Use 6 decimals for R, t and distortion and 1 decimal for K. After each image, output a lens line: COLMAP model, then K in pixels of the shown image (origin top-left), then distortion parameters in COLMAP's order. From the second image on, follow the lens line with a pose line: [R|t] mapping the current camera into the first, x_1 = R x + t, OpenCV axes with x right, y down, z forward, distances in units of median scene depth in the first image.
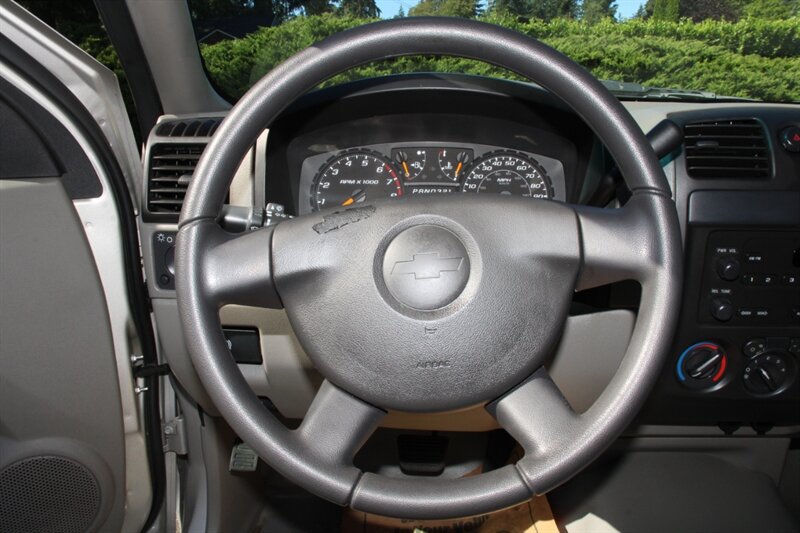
lens RADIAL K [[655.5, 0, 402.4], [0, 655.5, 258.2], [0, 0, 1]] dist [-0.173910, 0.156915]
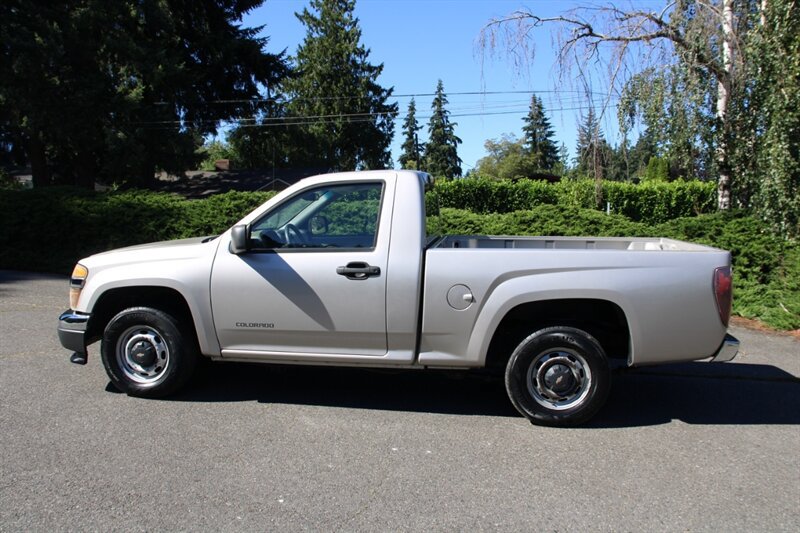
lens RADIAL K [[665.6, 0, 400.0], [0, 665.6, 266.5], [0, 0, 1]] dist [-0.171971, 0.155943]
pose [[0.990013, 0.035867, -0.136340, 0.187212], [-0.063104, 0.977544, -0.201060, 0.074081], [0.126067, 0.207656, 0.970044, -0.269030]]
